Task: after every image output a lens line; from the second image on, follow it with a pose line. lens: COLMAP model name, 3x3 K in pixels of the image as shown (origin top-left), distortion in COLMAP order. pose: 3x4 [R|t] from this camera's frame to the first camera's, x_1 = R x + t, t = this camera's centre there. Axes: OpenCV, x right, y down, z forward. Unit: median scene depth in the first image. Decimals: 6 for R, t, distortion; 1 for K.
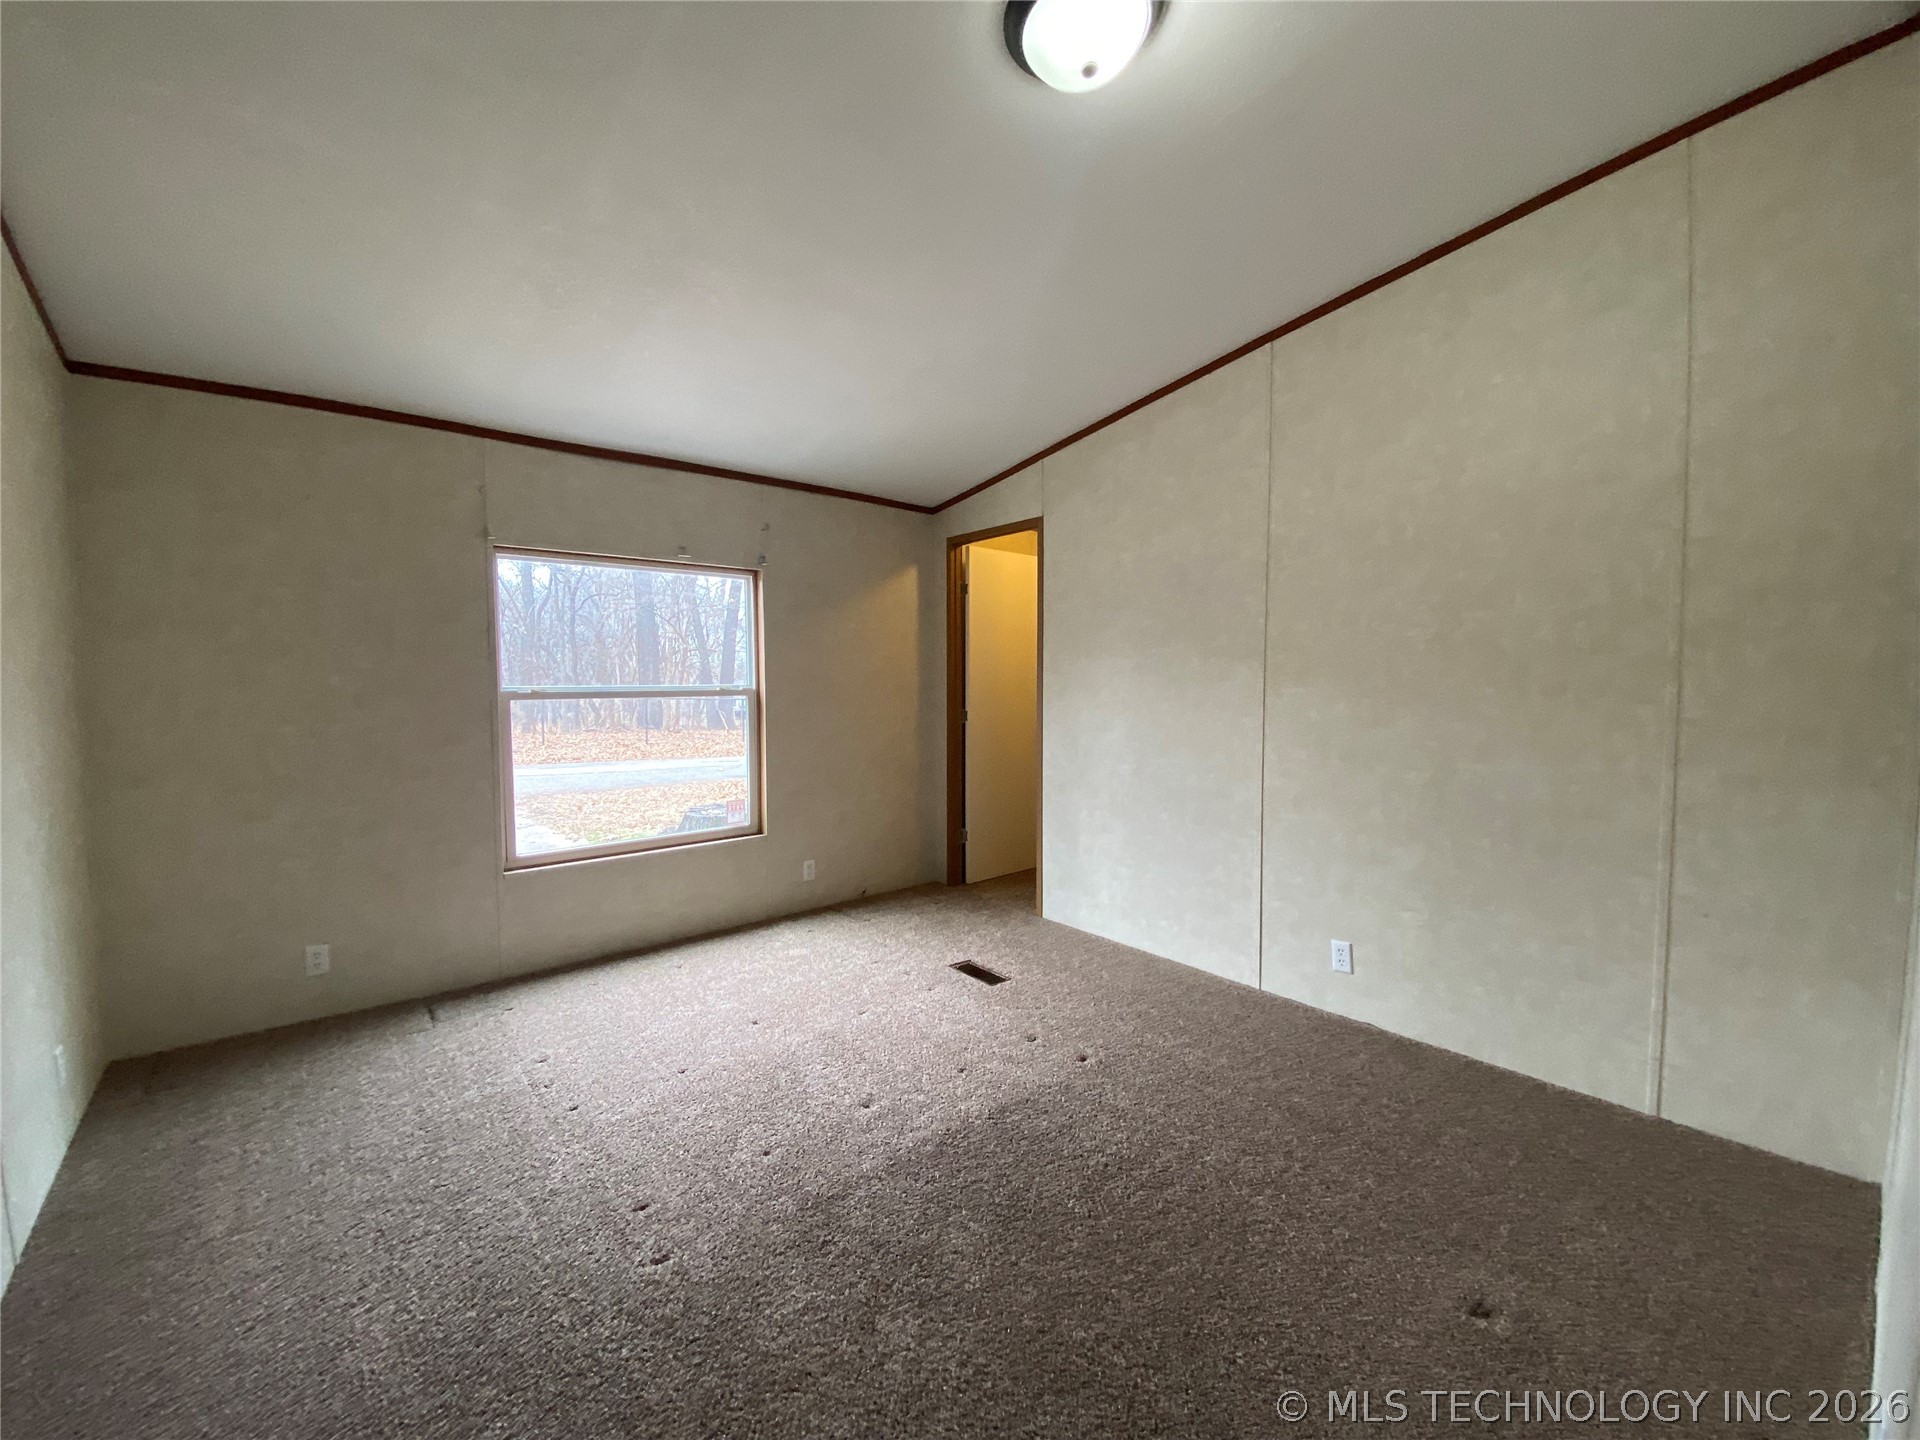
lens RADIAL K [[766.2, 0, 965.1], [0, 766.2, 722.8], [0, 0, 1]] dist [0.032444, -0.028703]
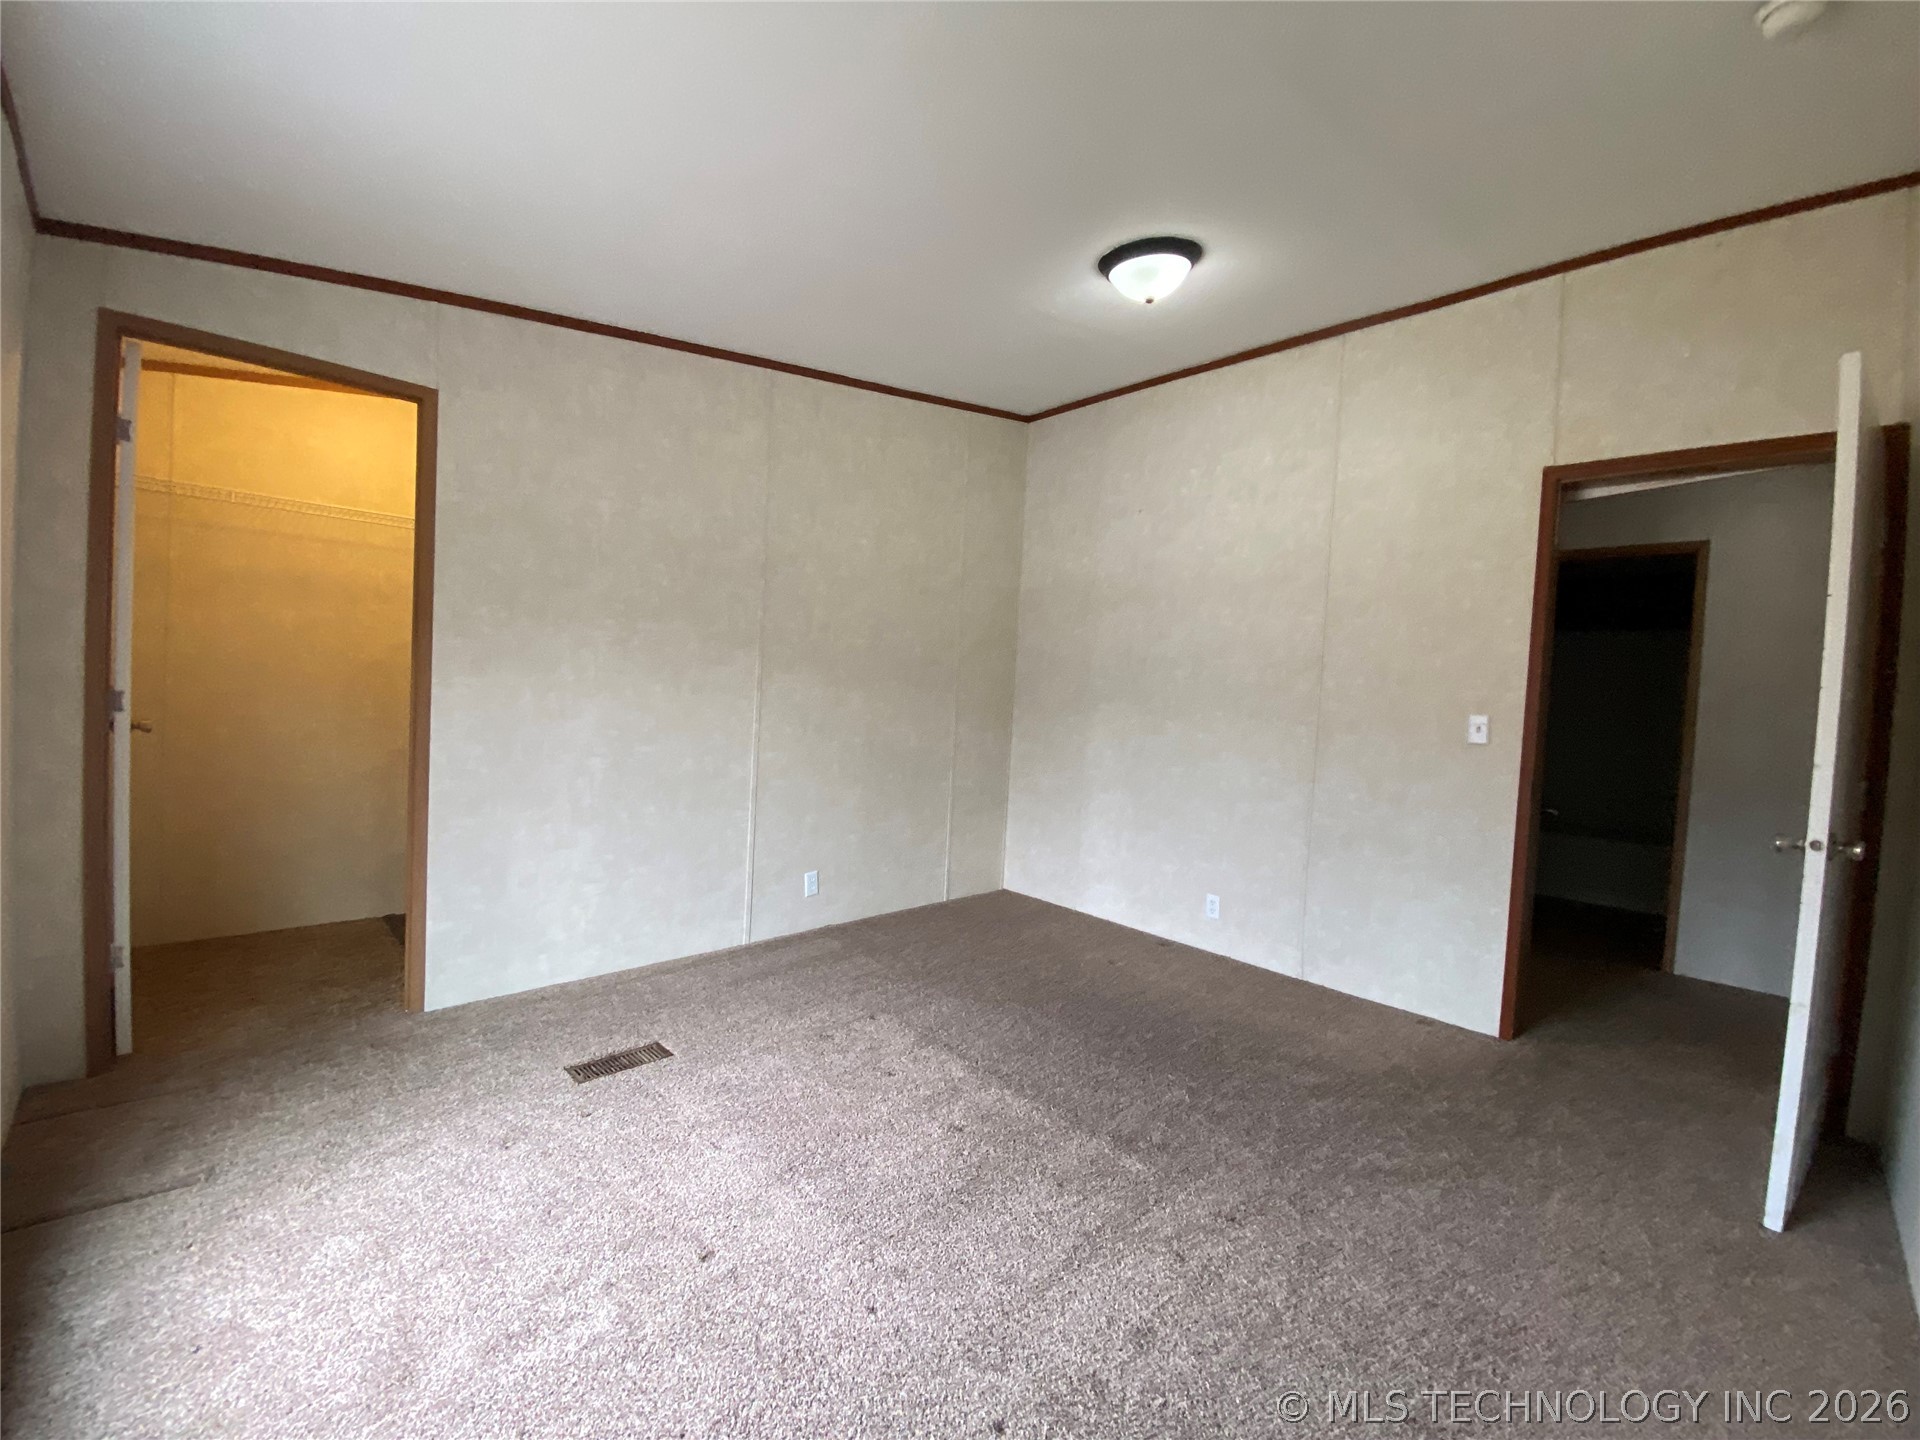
lens RADIAL K [[766.2, 0, 965.1], [0, 766.2, 722.8], [0, 0, 1]] dist [0.032444, -0.028703]
pose [[-0.083375, -0.015450, 0.996398, -0.692360], [0.027590, 0.999461, 0.017806, 0.014514], [-0.996136, 0.028975, -0.082904, 0.726113]]
